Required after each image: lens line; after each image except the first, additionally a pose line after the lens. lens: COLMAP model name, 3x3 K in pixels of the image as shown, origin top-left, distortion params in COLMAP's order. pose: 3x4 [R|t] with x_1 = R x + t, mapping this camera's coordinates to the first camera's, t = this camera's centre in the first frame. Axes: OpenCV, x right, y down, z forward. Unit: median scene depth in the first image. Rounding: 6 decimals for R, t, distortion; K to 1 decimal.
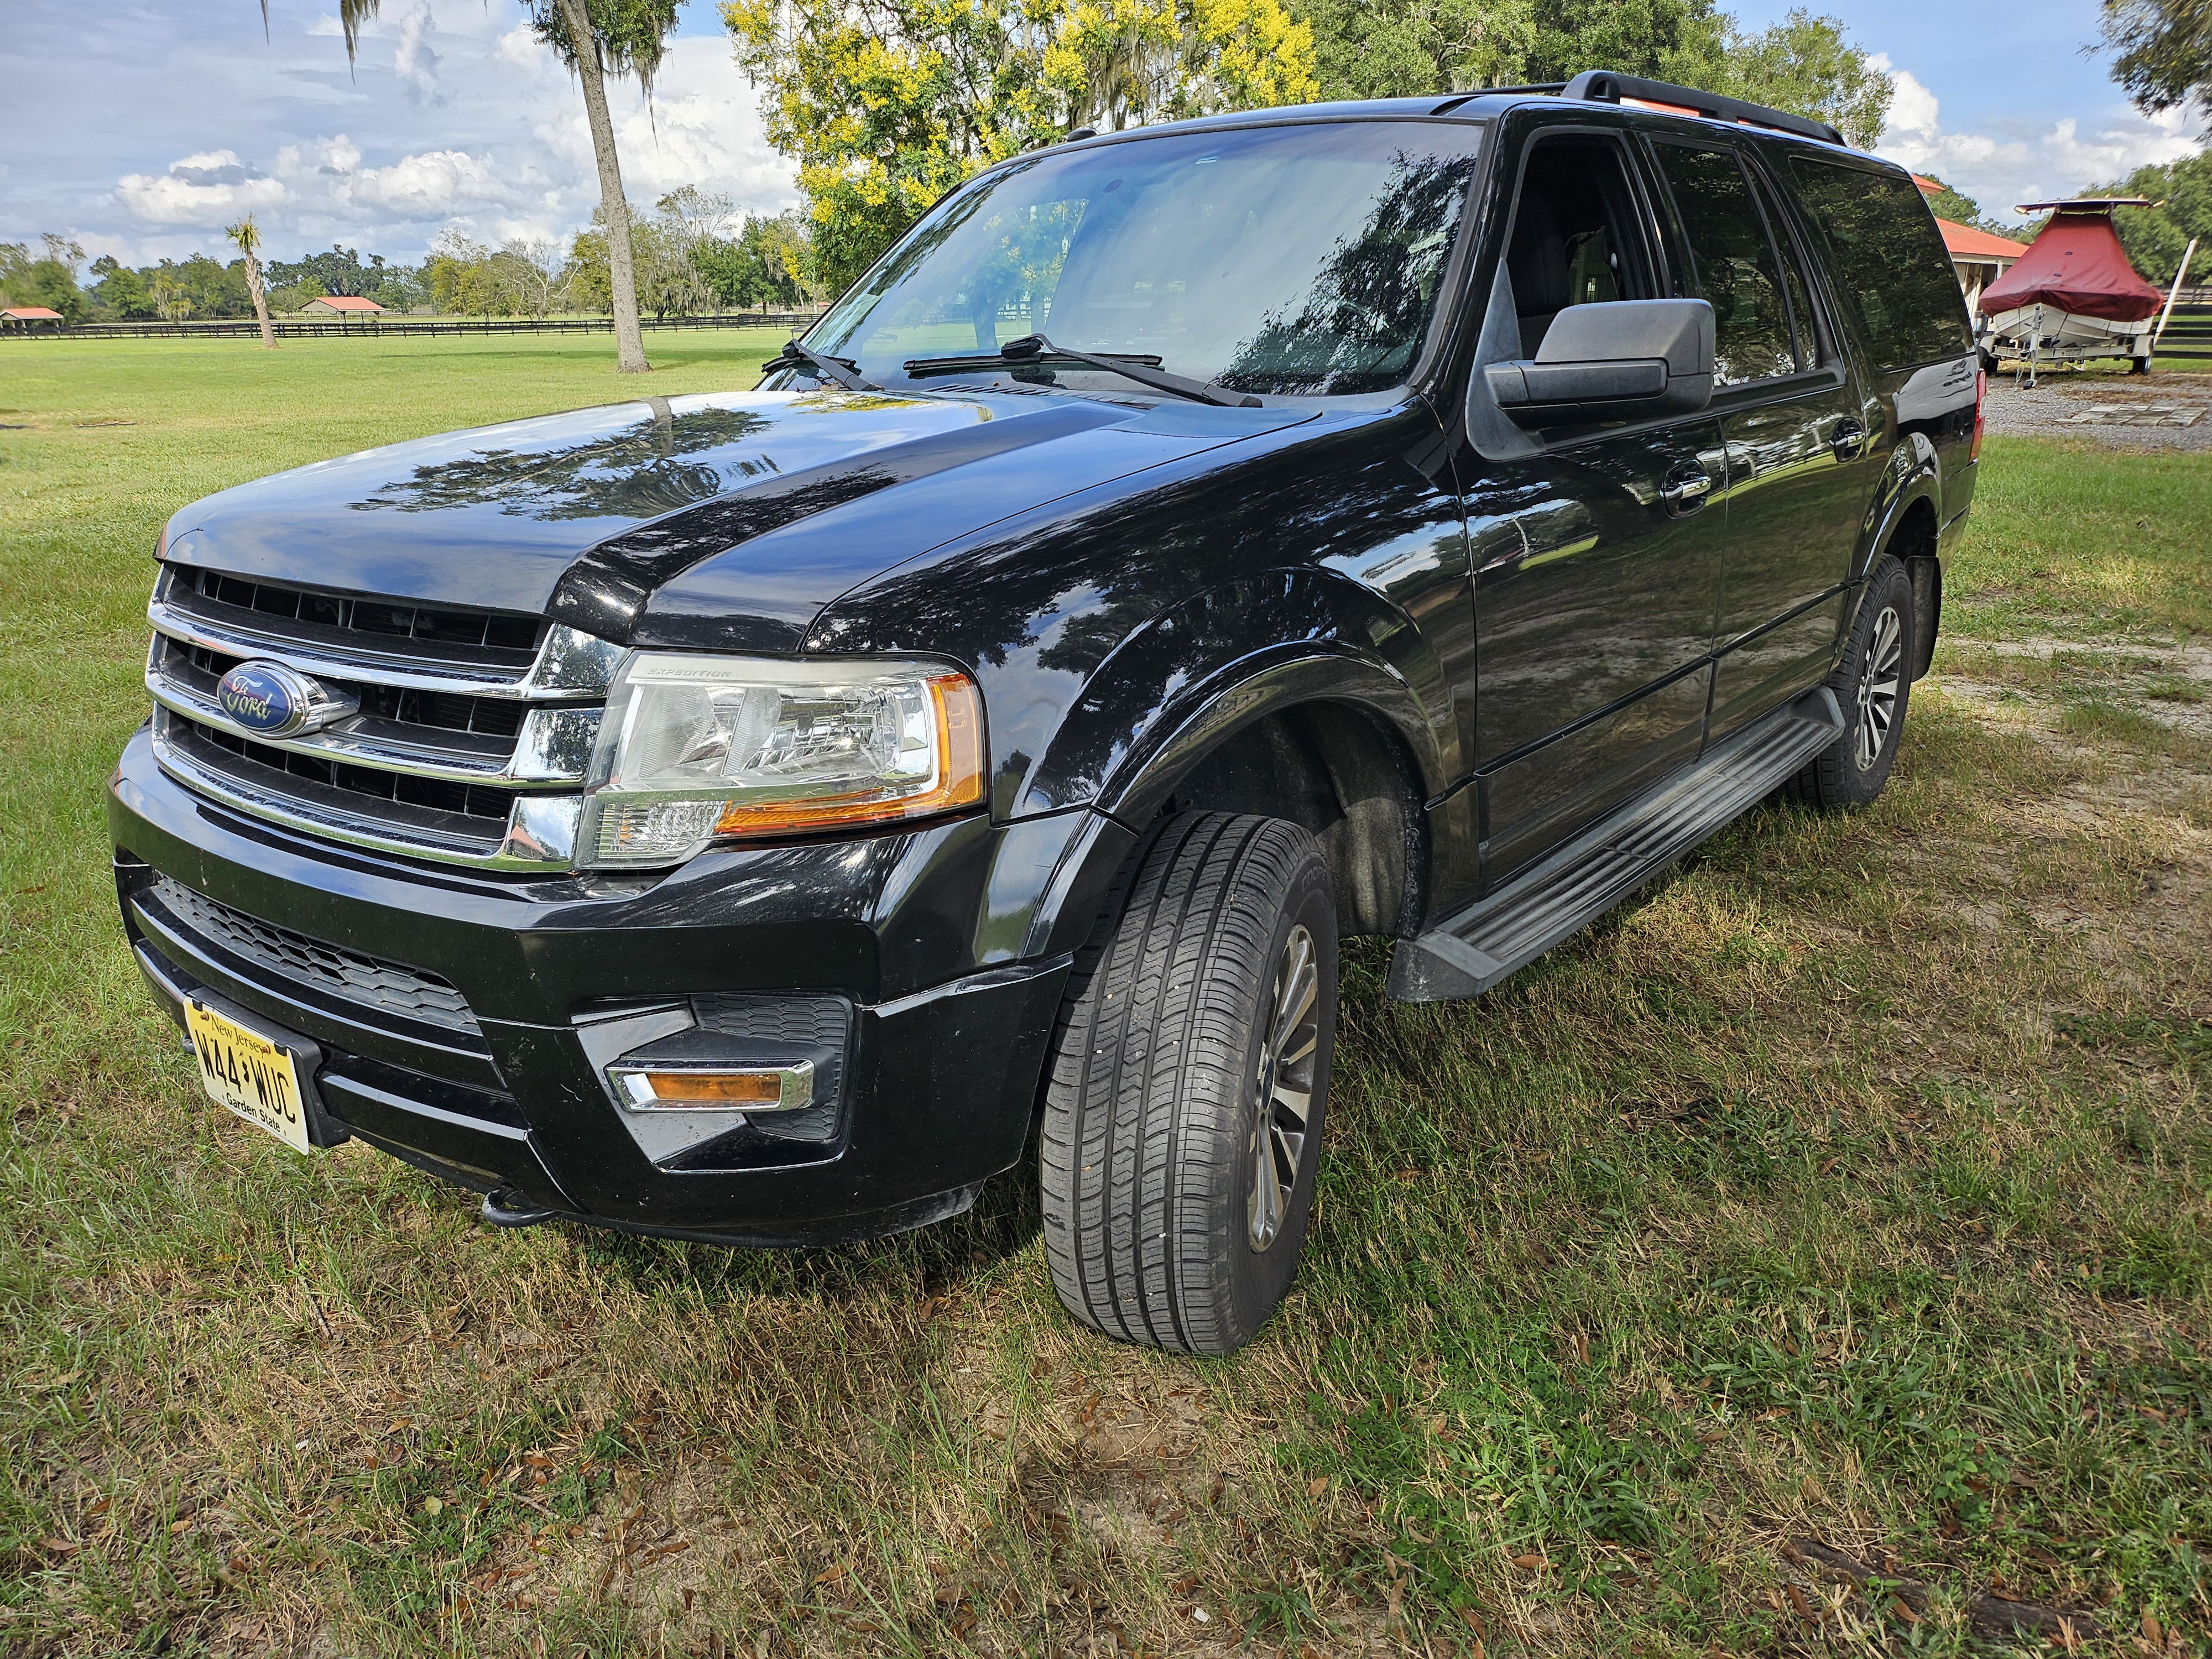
lens RADIAL K [[1598.1, 0, 1106.4], [0, 1598.1, 847.6], [0, 0, 1]] dist [0.039598, -0.064495]
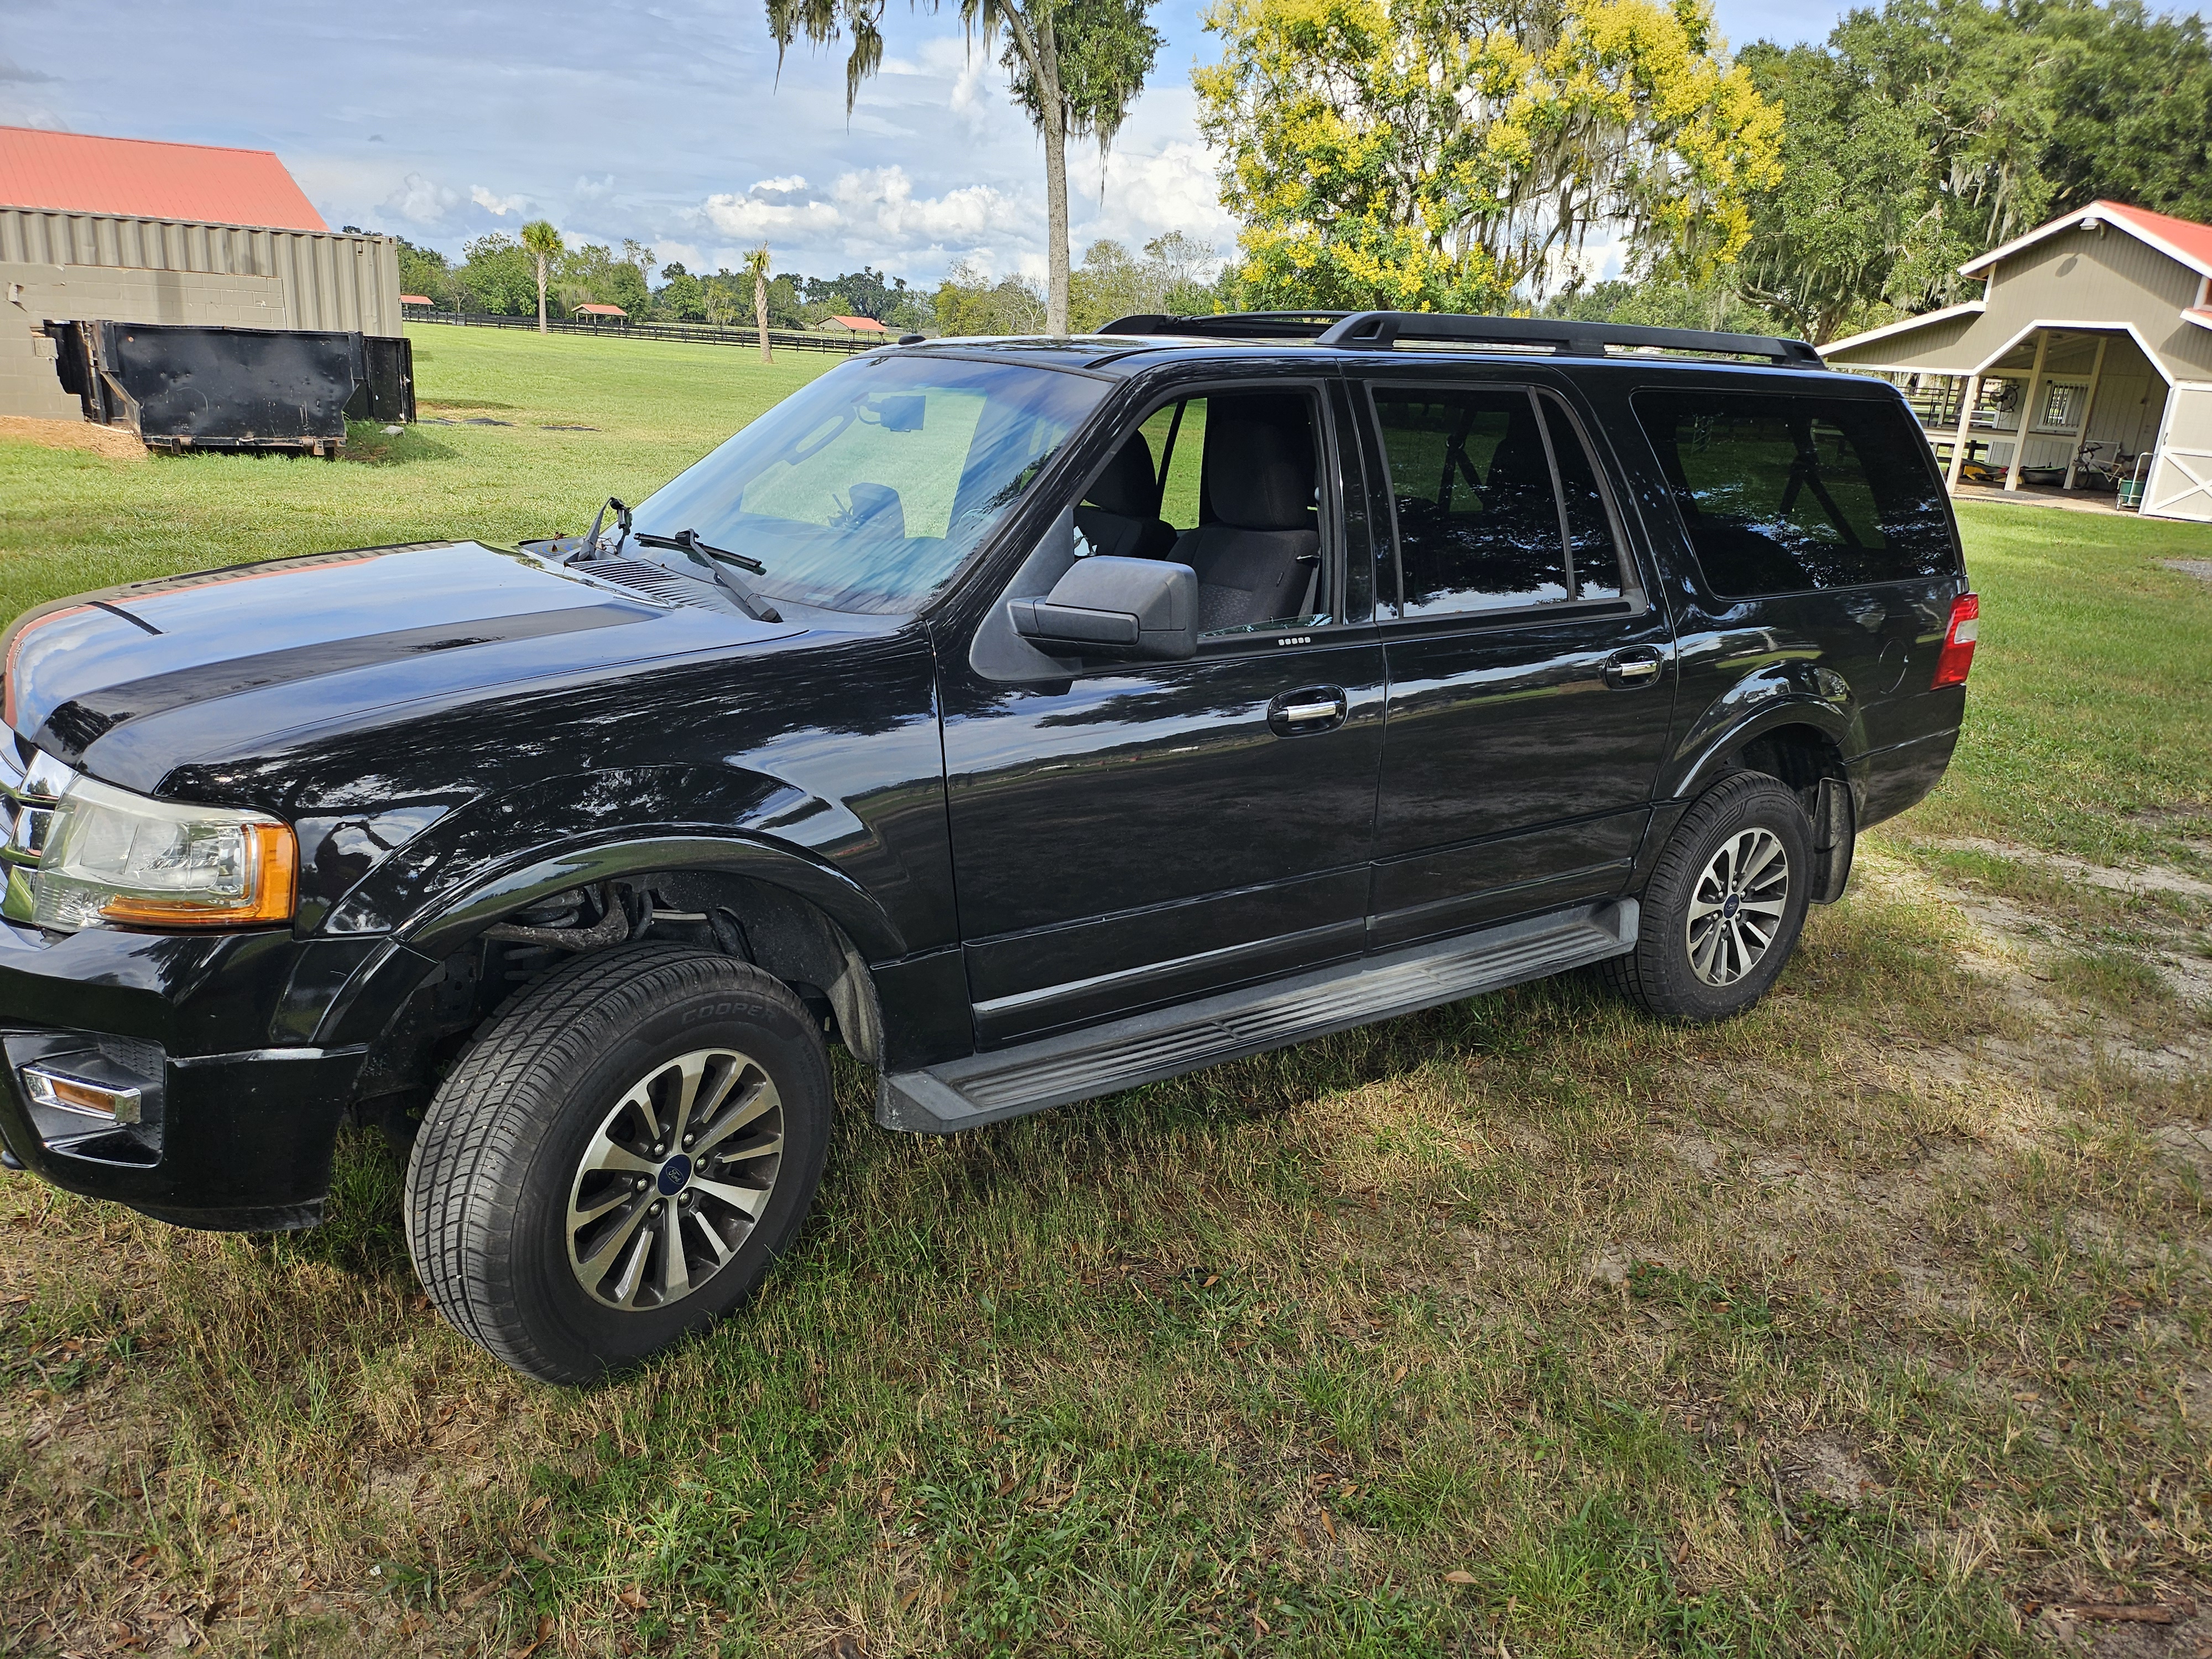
lens RADIAL K [[1598.1, 0, 1110.5], [0, 1598.1, 839.5], [0, 0, 1]] dist [0.039598, -0.064495]
pose [[0.957110, 0.143770, -0.251536, 0.046231], [-0.151071, 0.988474, -0.009852, -0.009434], [0.247220, 0.047430, 0.967798, -0.006279]]
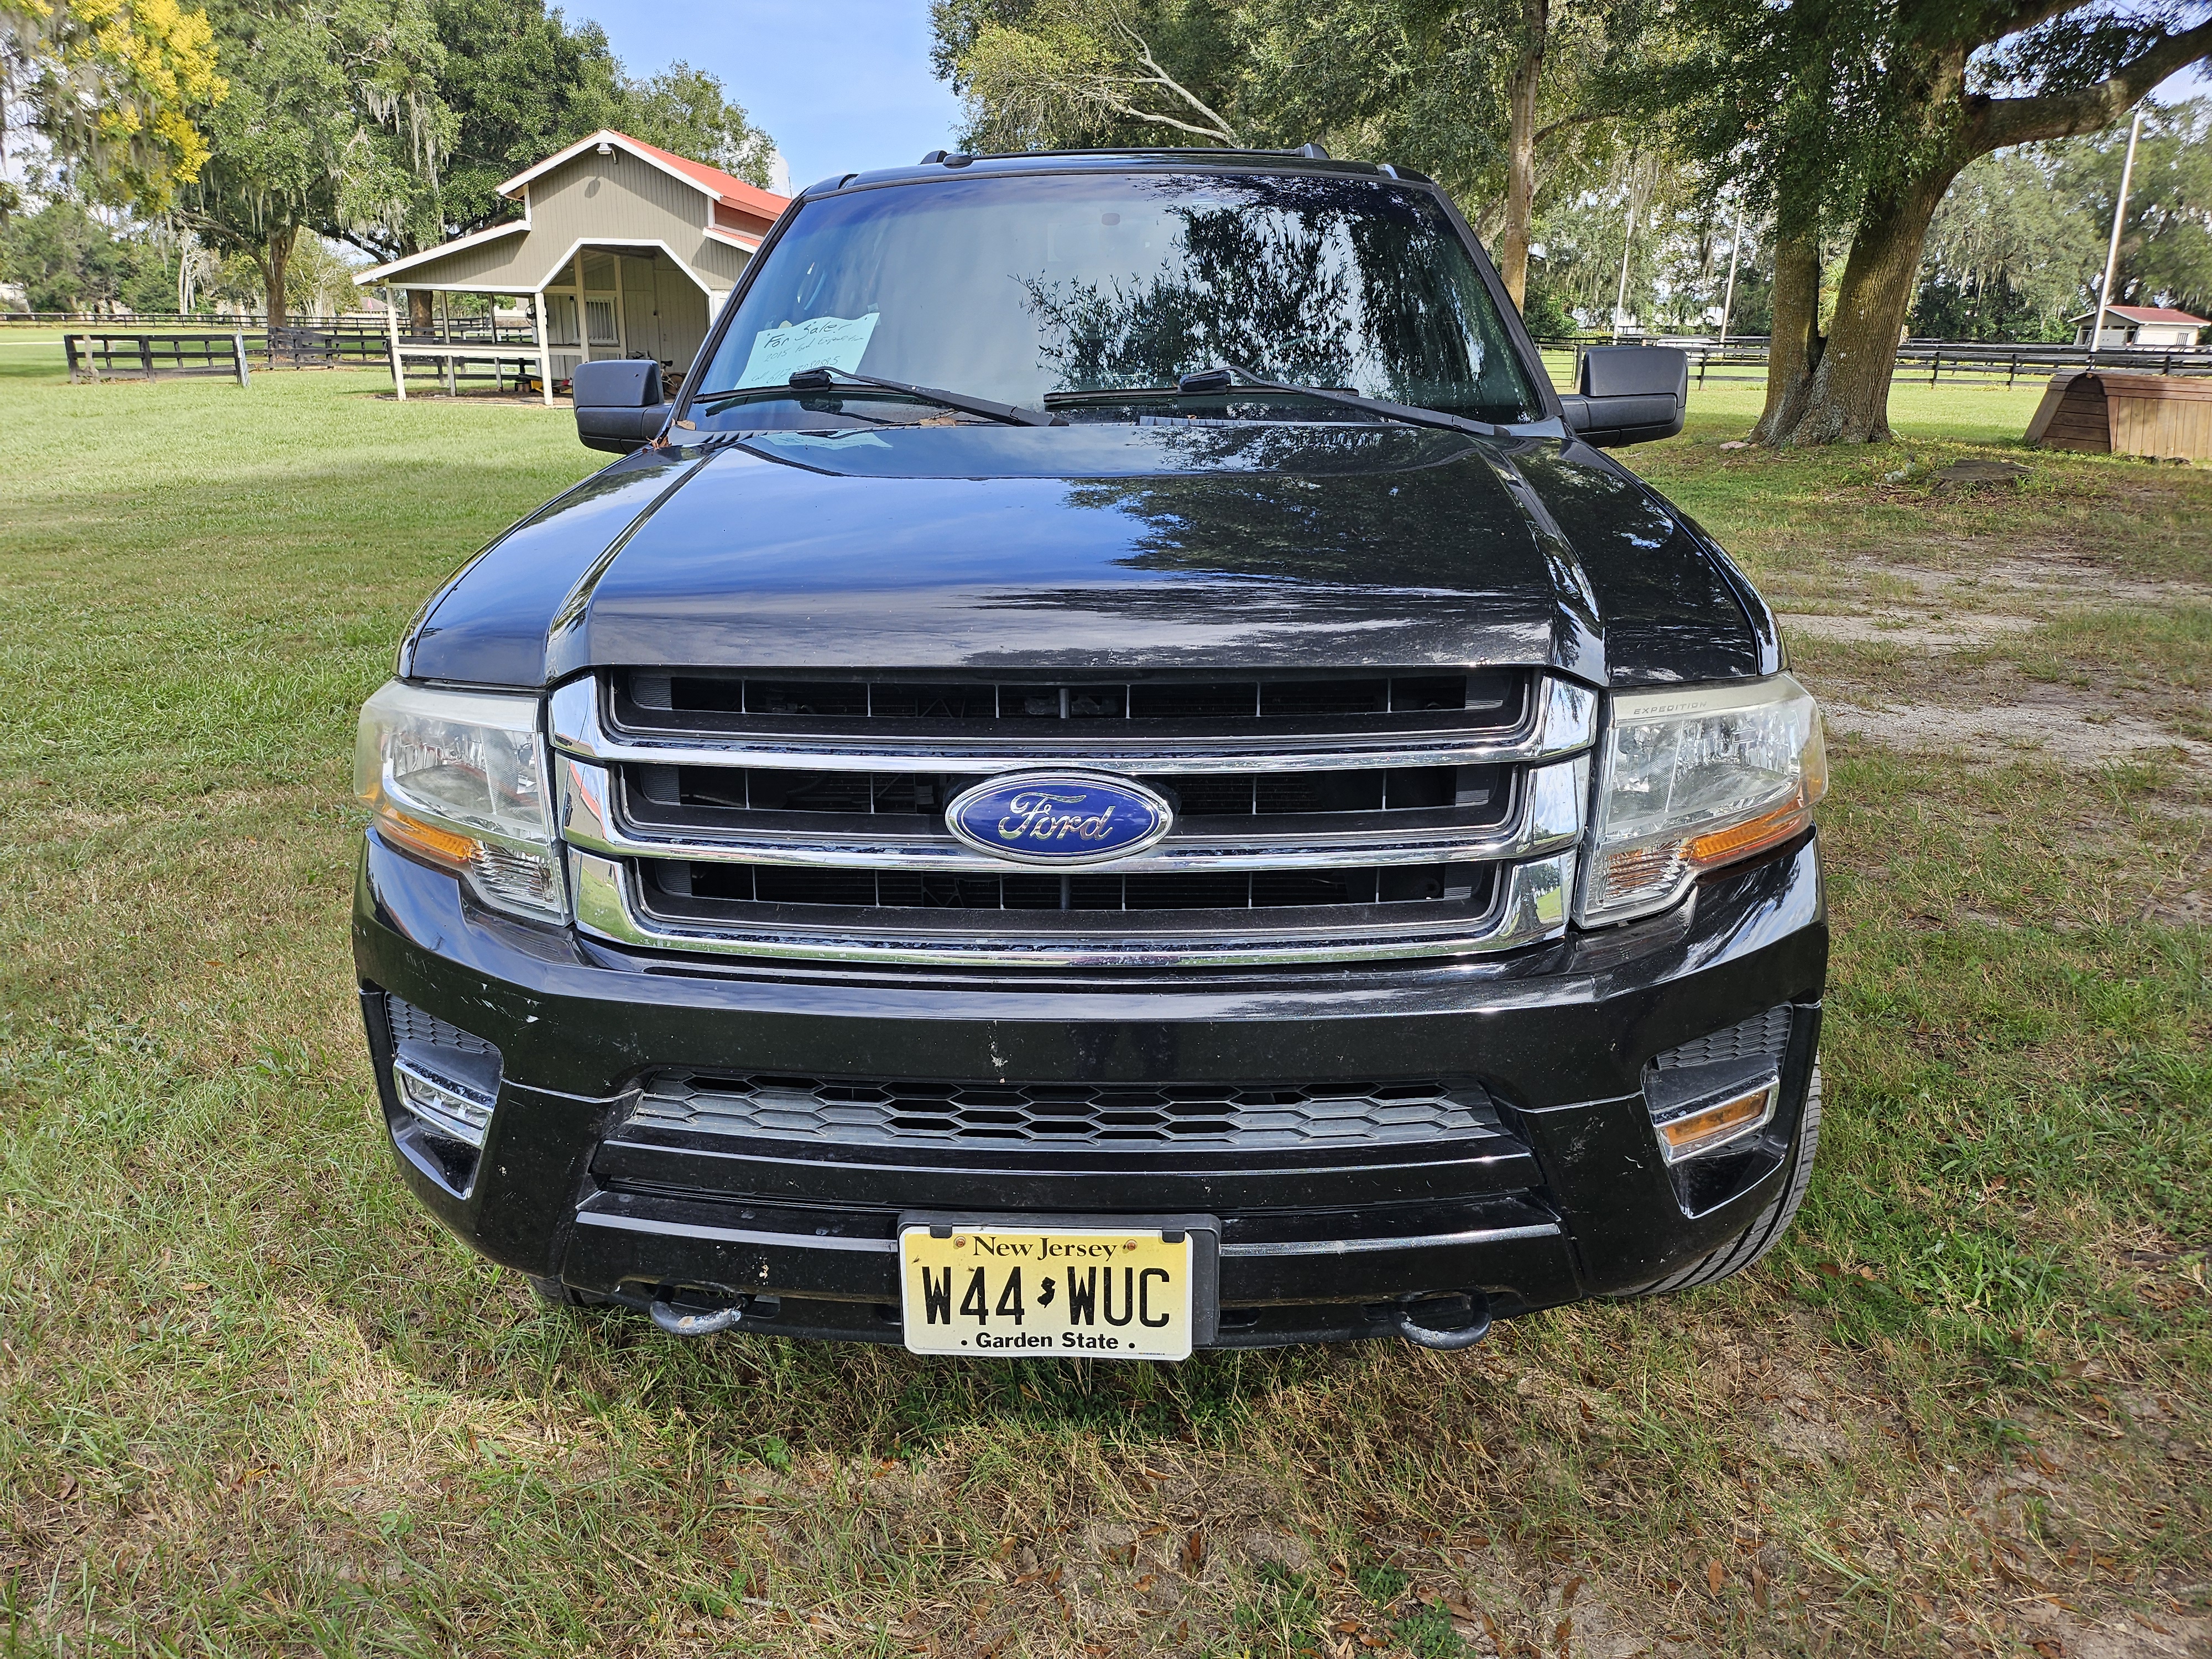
lens RADIAL K [[1598.1, 0, 1105.2], [0, 1598.1, 808.3], [0, 0, 1]] dist [0.039598, -0.064495]
pose [[0.802119, -0.142030, 0.580028, -0.051437], [0.164044, 0.986344, 0.014666, -0.005427], [-0.574190, 0.083386, 0.814465, 0.018539]]
